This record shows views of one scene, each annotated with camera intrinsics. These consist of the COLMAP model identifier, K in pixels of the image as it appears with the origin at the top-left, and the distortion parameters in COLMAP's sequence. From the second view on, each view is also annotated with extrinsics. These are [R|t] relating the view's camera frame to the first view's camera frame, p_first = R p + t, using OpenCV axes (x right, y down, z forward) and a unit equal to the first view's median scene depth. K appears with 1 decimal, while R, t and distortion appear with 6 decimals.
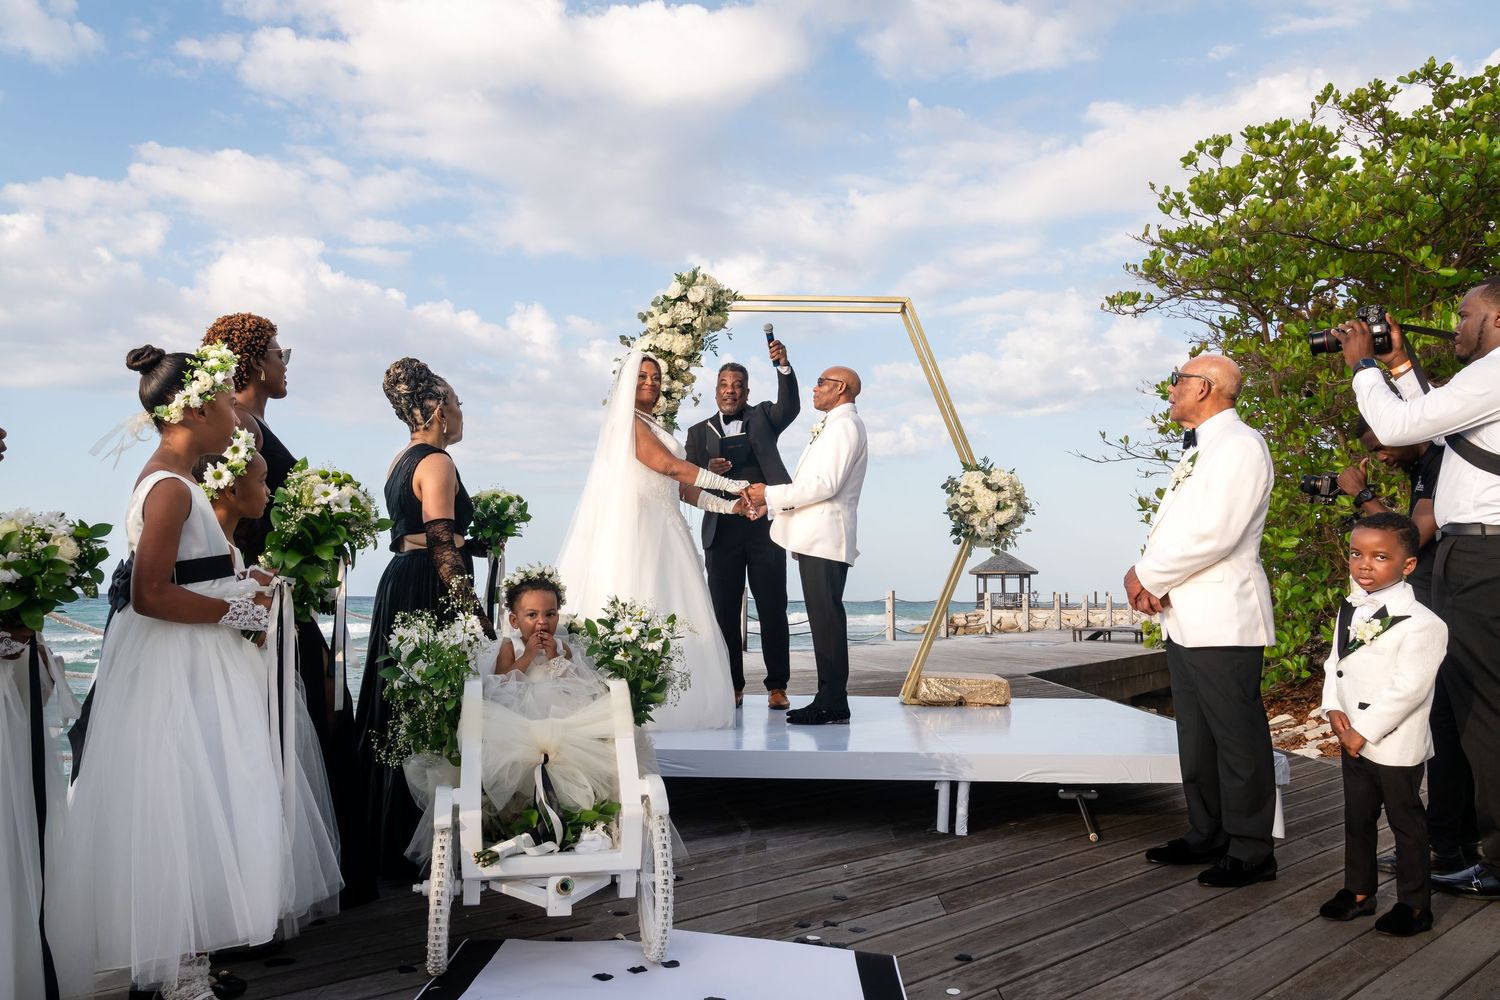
lens RADIAL K [[1104.9, 0, 750.0], [0, 1104.9, 500.0], [0, 0, 1]] dist [0.001096, -0.002360]
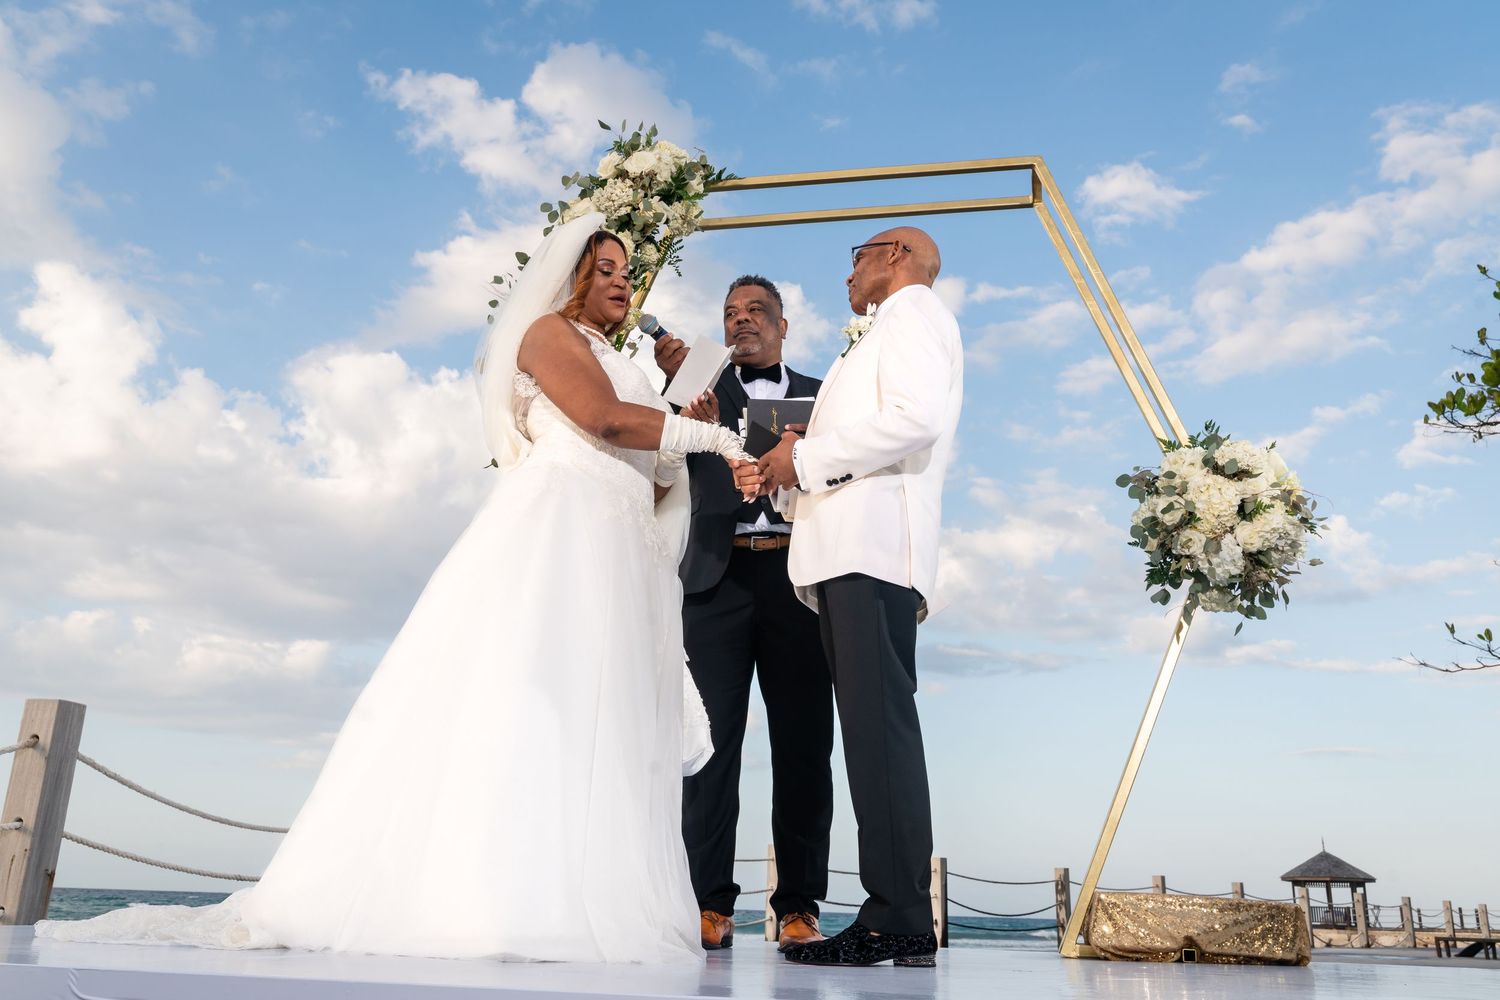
lens RADIAL K [[1234.7, 0, 750.0], [0, 1234.7, 500.0], [0, 0, 1]] dist [-0.080415, 0.128768]
pose [[0.979684, -0.036280, -0.197239, 0.121089], [-0.010090, 0.973338, -0.229153, 0.120958], [0.200294, 0.226488, 0.953198, 0.456764]]
